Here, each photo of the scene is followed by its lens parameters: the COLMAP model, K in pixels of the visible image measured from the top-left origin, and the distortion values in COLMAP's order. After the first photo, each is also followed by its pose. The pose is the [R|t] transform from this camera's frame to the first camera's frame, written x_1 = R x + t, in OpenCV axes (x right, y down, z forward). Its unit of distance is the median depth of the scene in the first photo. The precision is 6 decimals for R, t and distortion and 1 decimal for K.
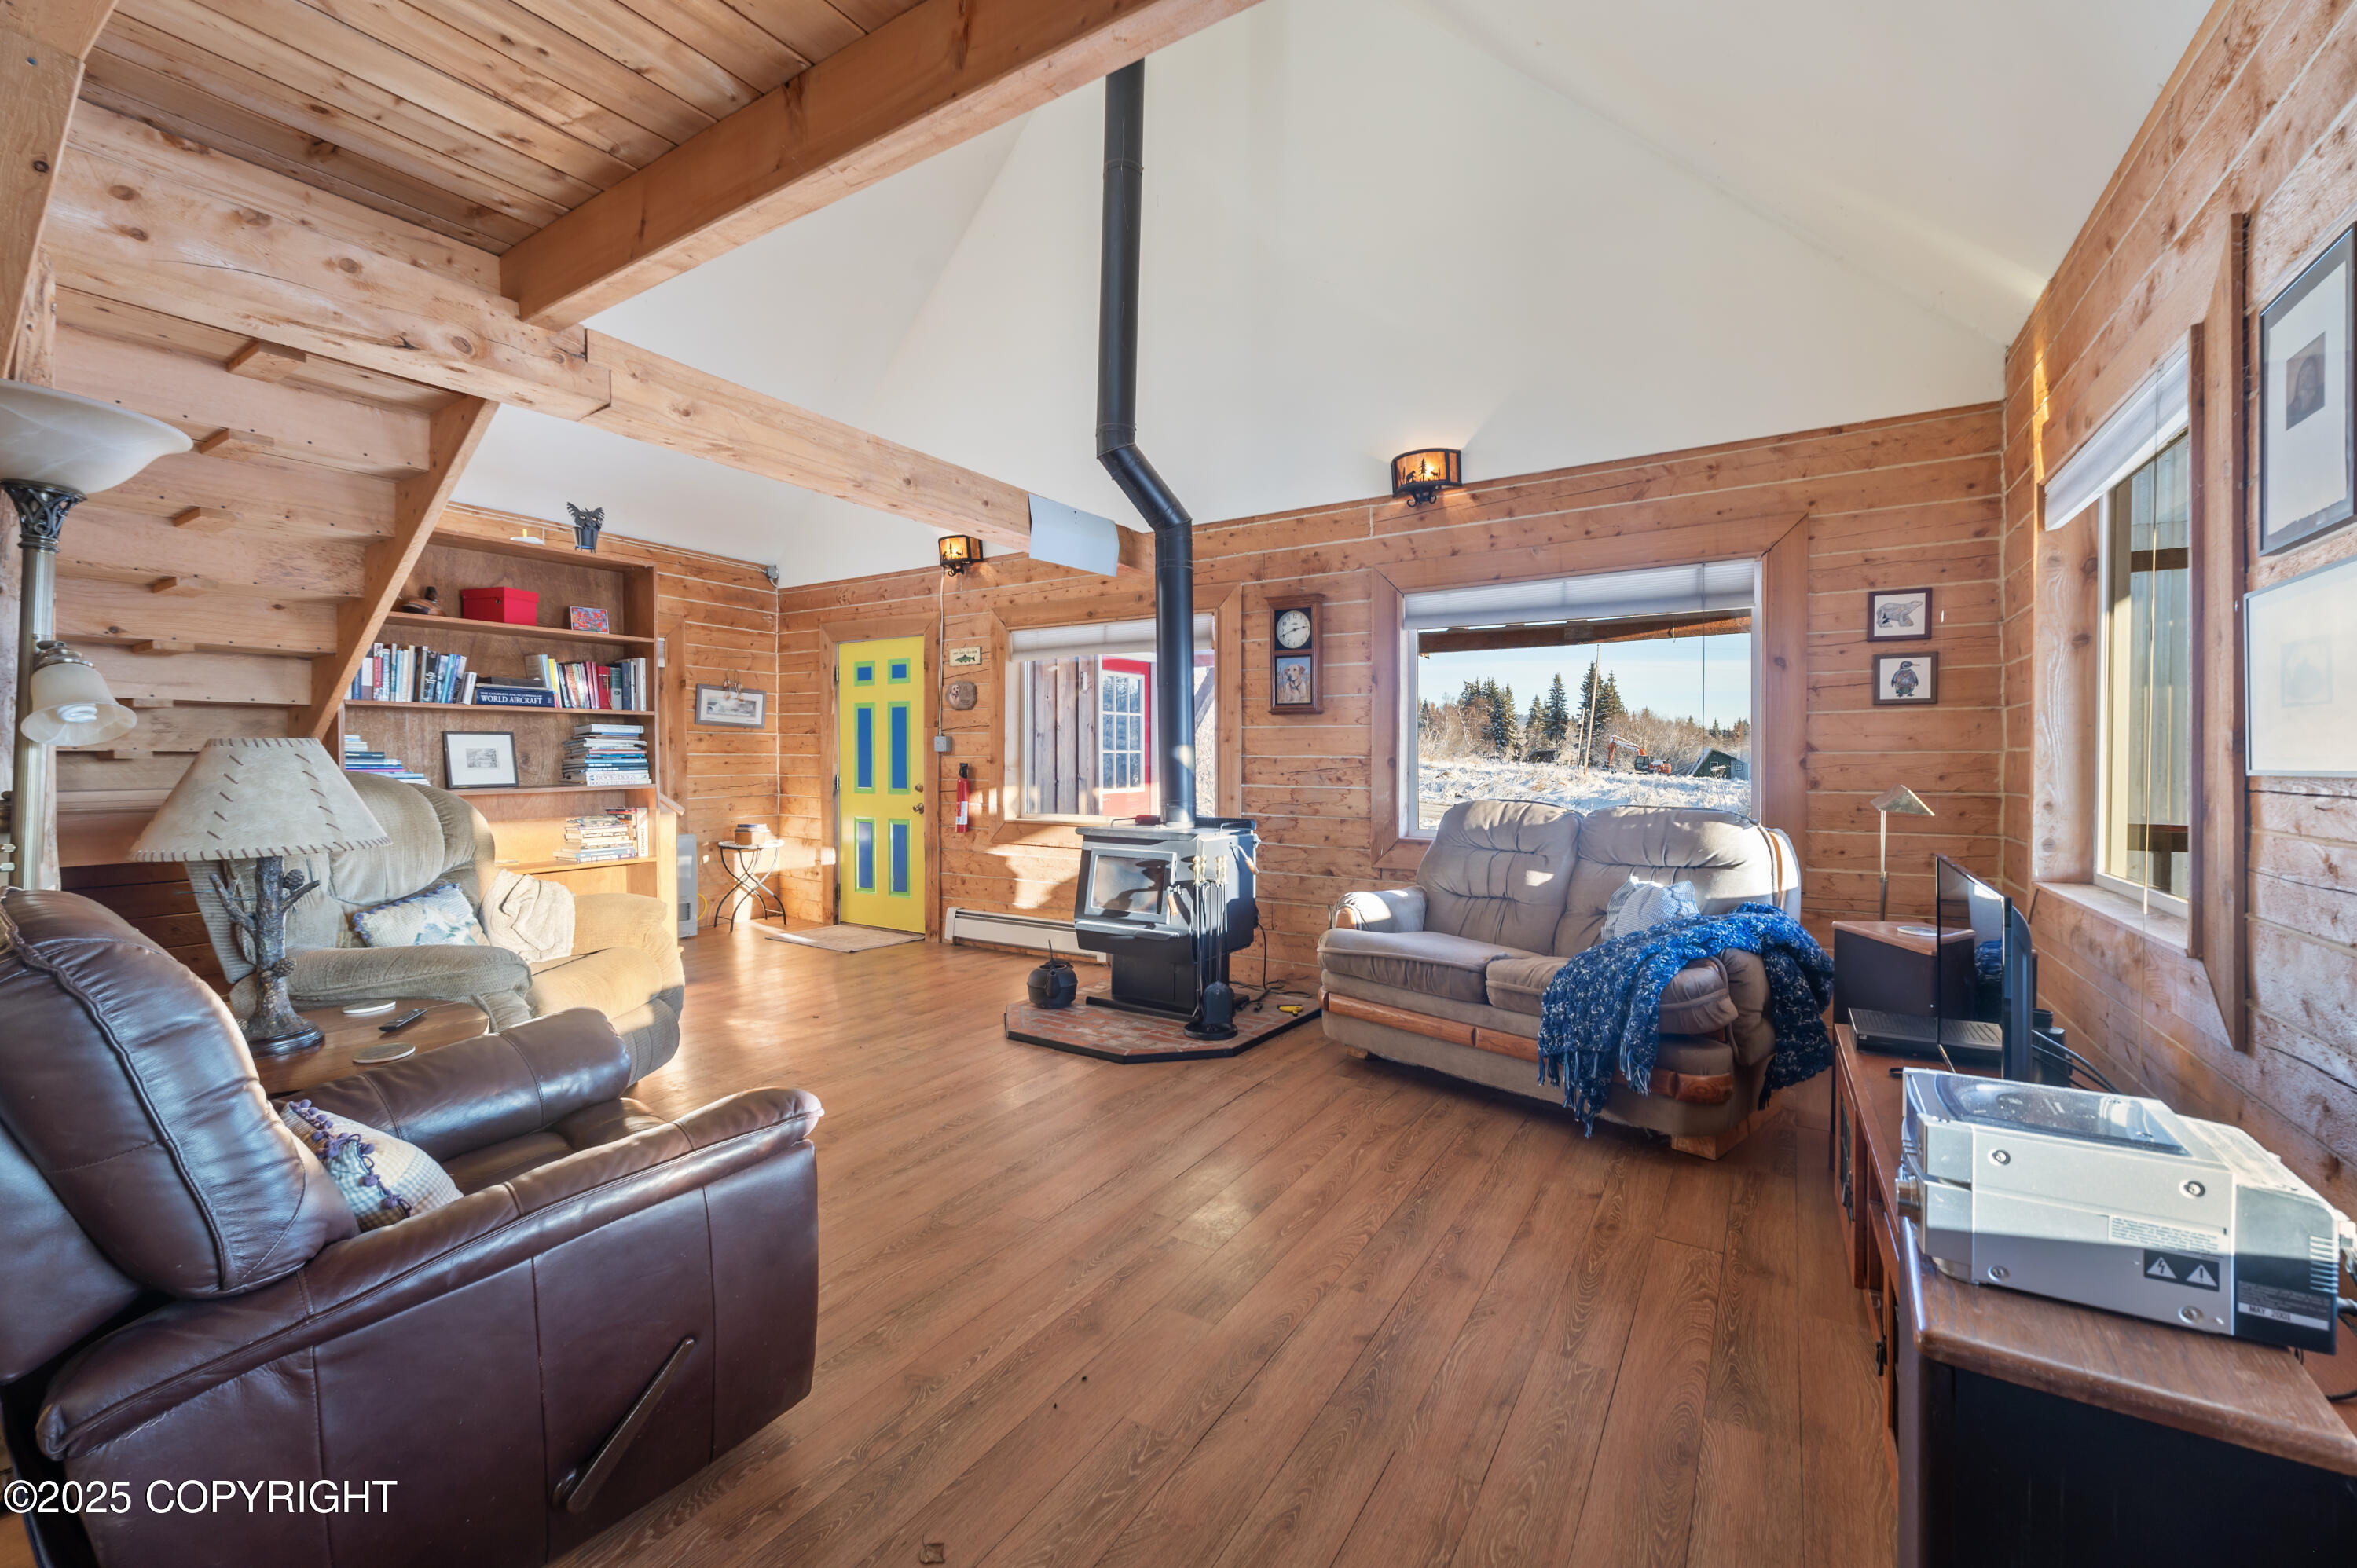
lens RADIAL K [[939.5, 0, 1182.7], [0, 939.5, 762.2], [0, 0, 1]] dist [-0.006002, -0.000992]
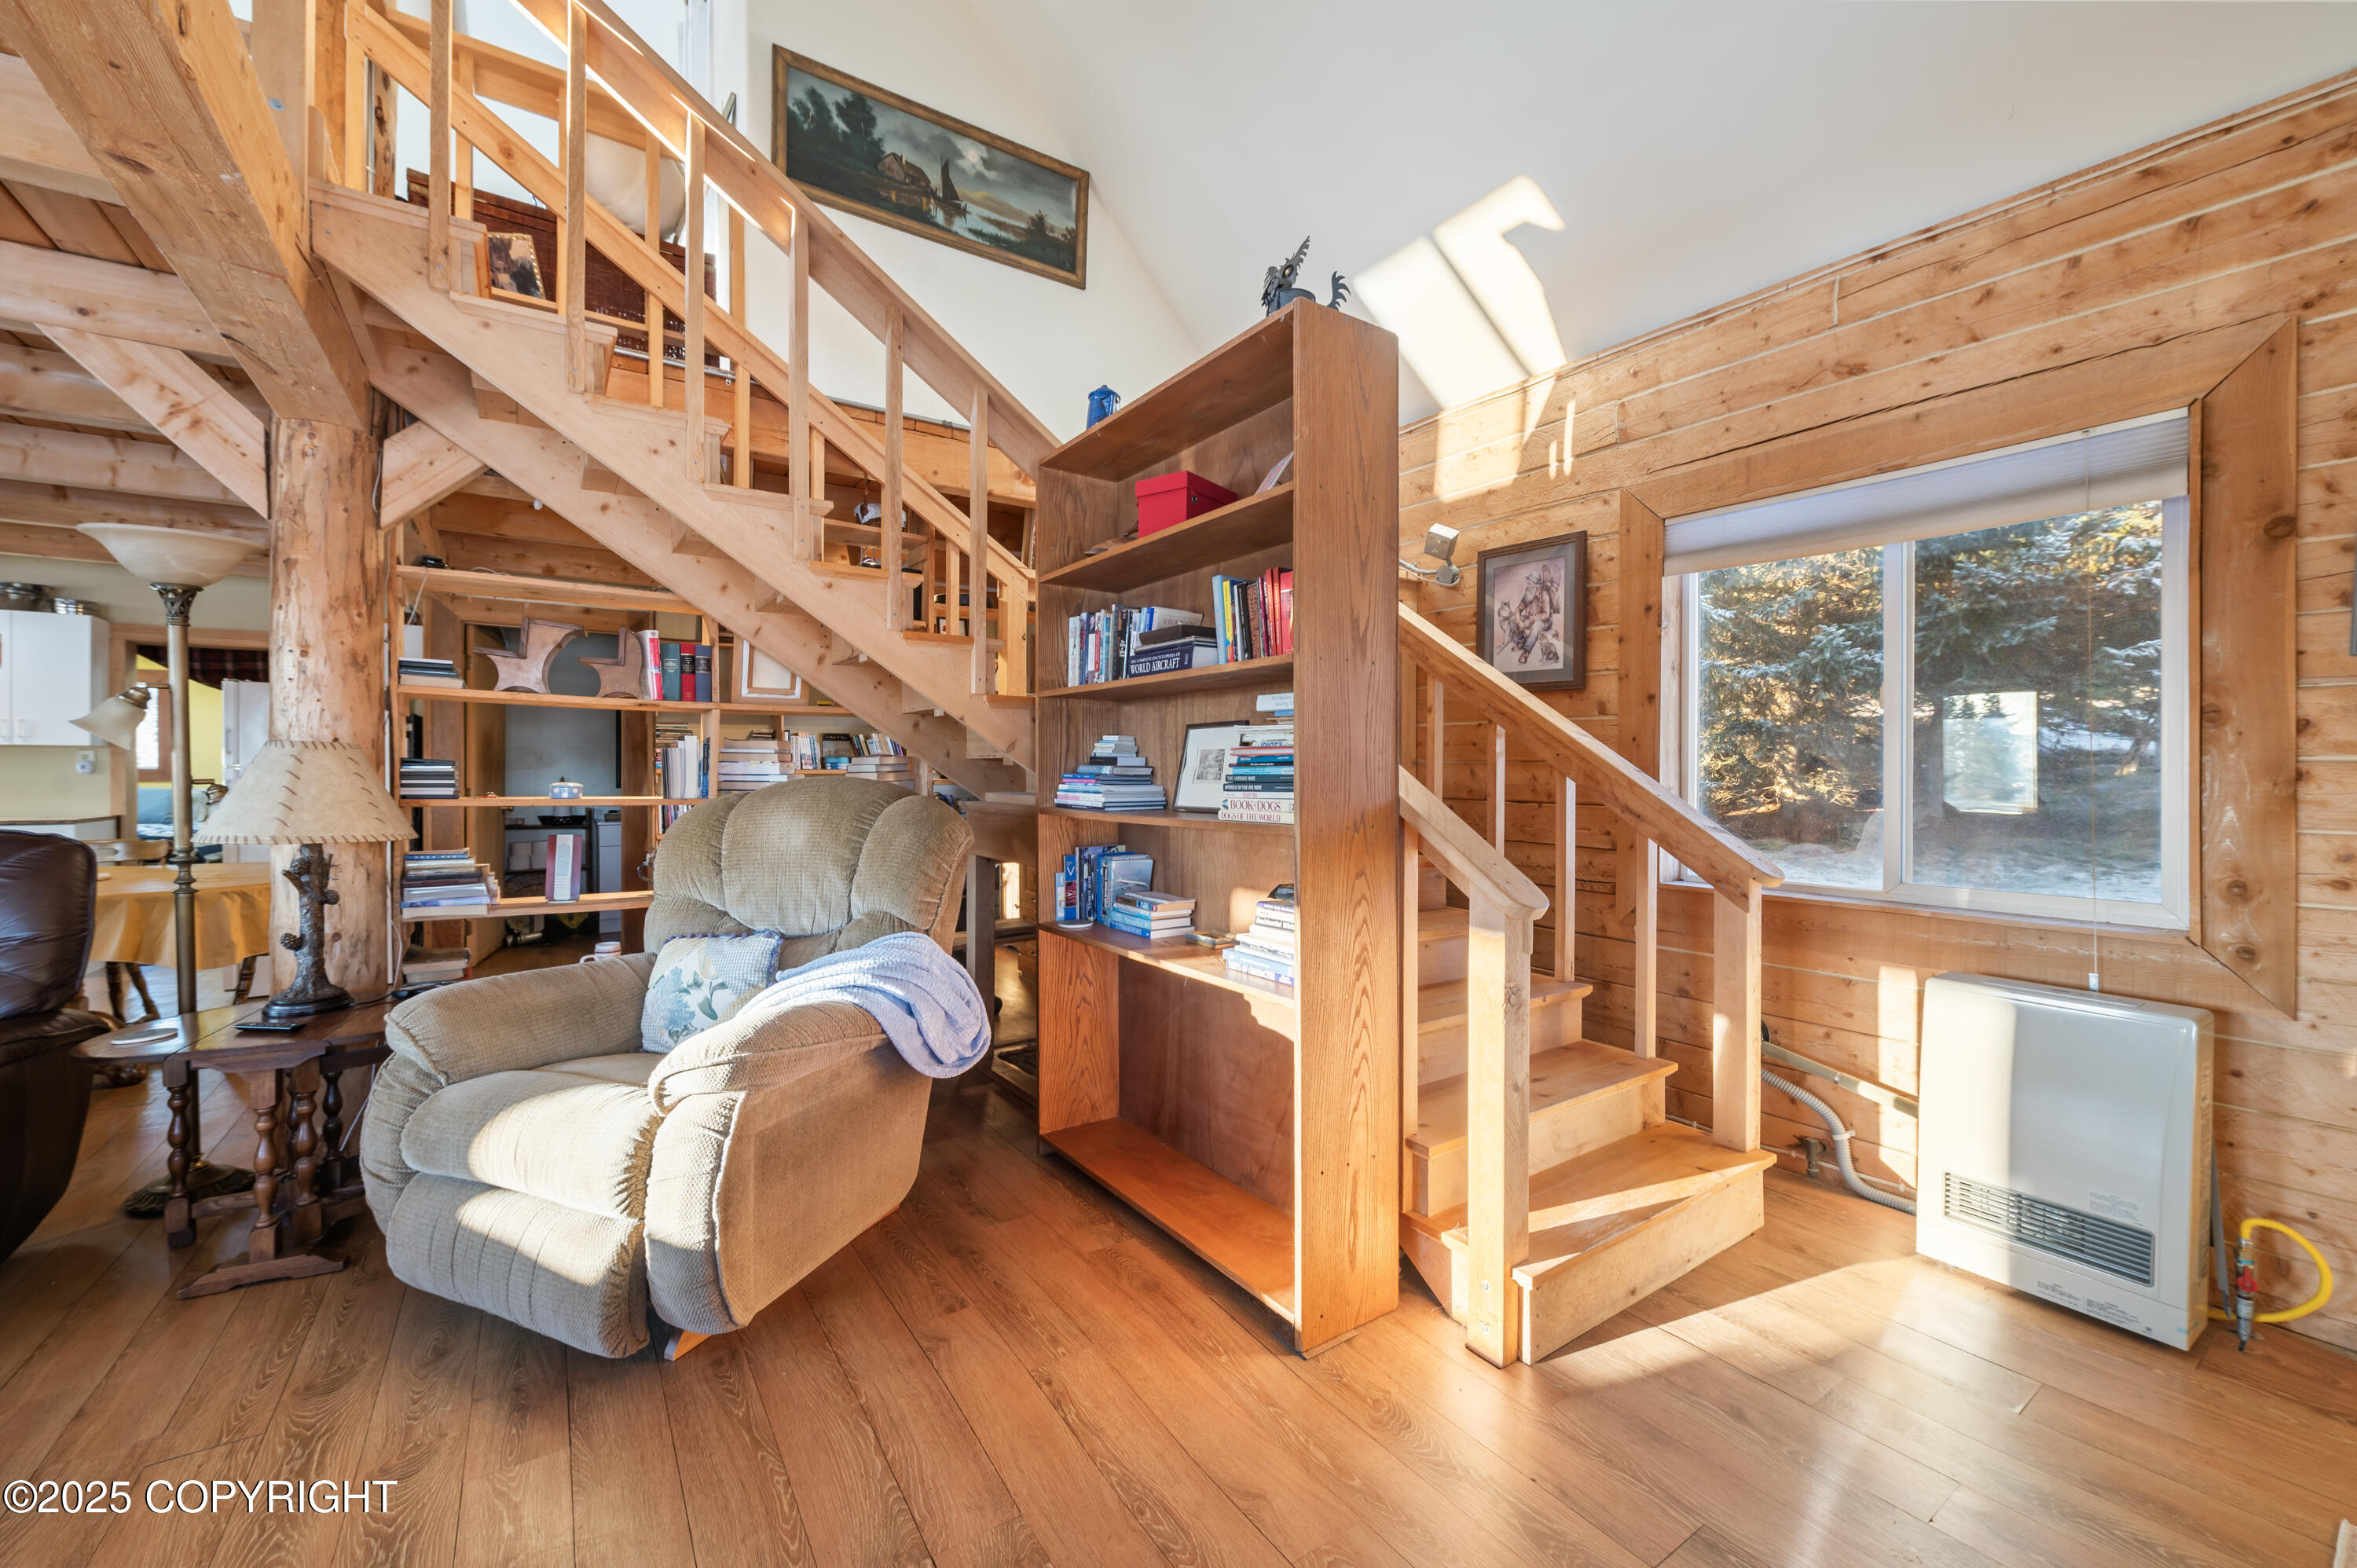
lens RADIAL K [[939.5, 0, 1177.3], [0, 939.5, 771.0], [0, 0, 1]] dist [-0.006002, -0.000992]
pose [[-0.395033, -0.000732, -0.918667, -0.163803], [-0.010393, 0.999939, 0.003672, -0.002184], [0.918608, 0.010998, -0.395017, 1.169104]]
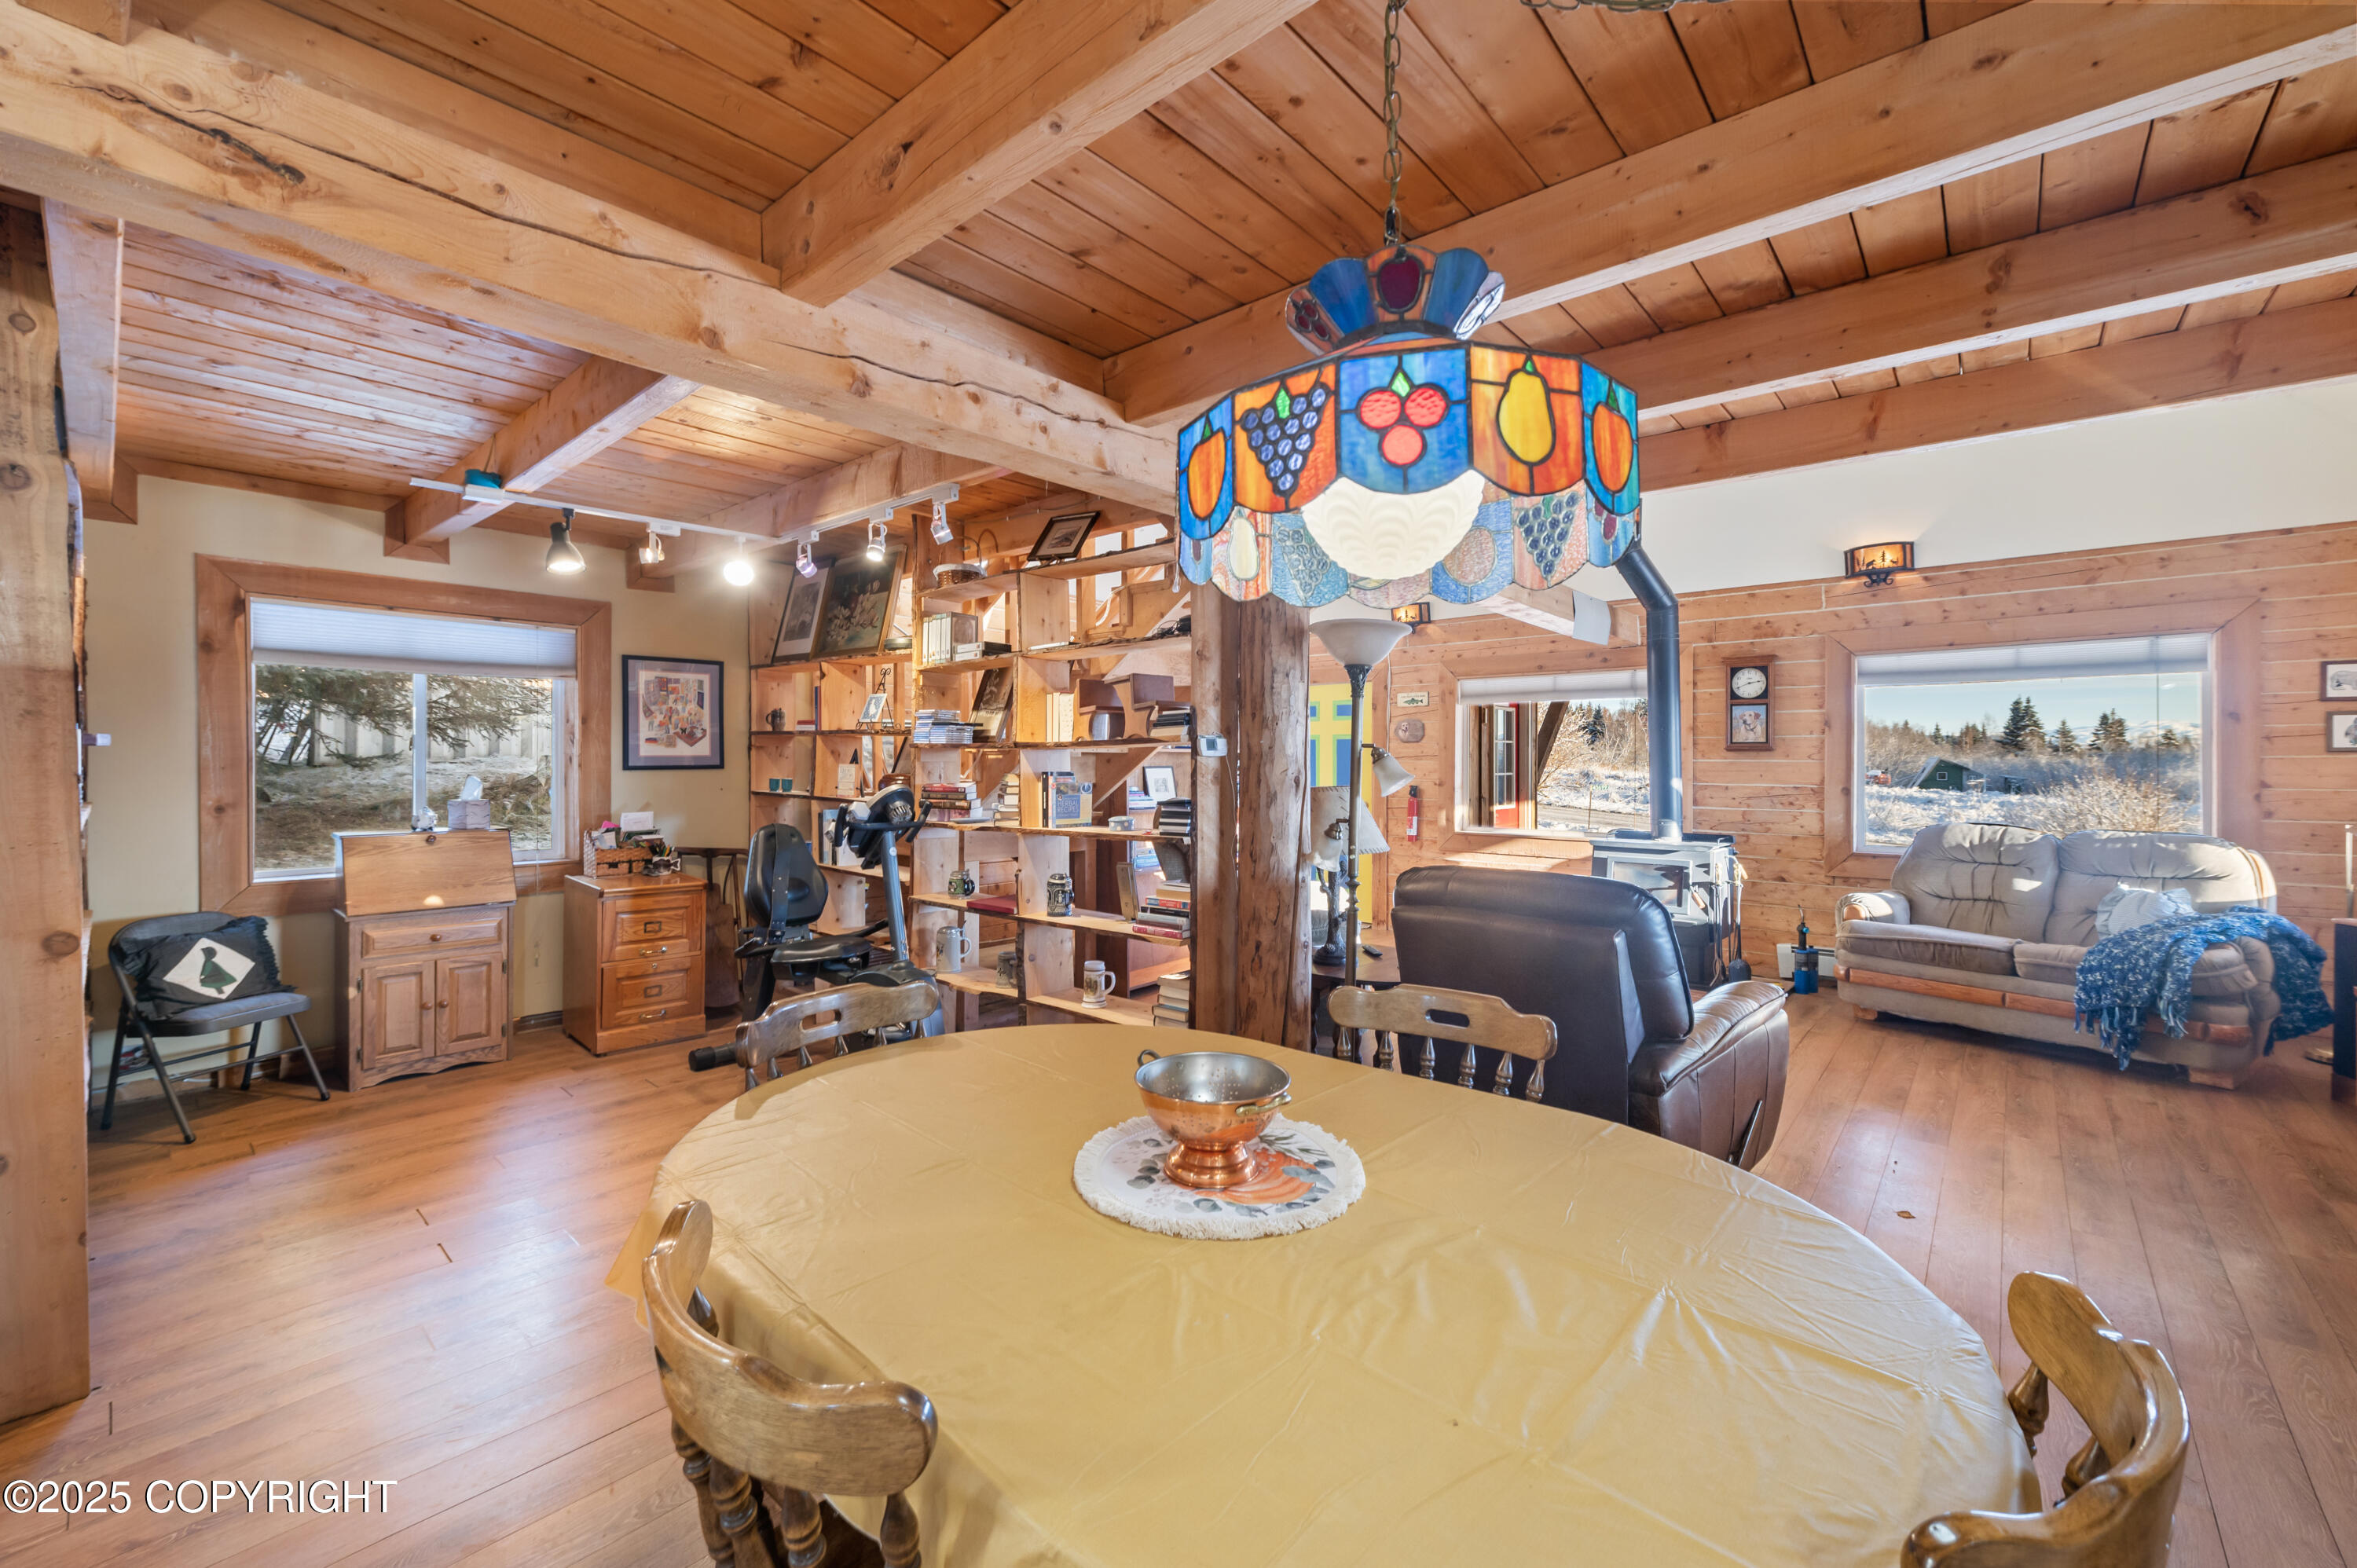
lens RADIAL K [[939.5, 0, 1181.4], [0, 939.5, 759.2], [0, 0, 1]] dist [-0.006002, -0.000992]
pose [[0.987252, 0.000947, -0.159160, -0.470200], [-0.002645, 0.999942, -0.010456, -0.027724], [0.159140, 0.010744, 0.987197, -0.383072]]
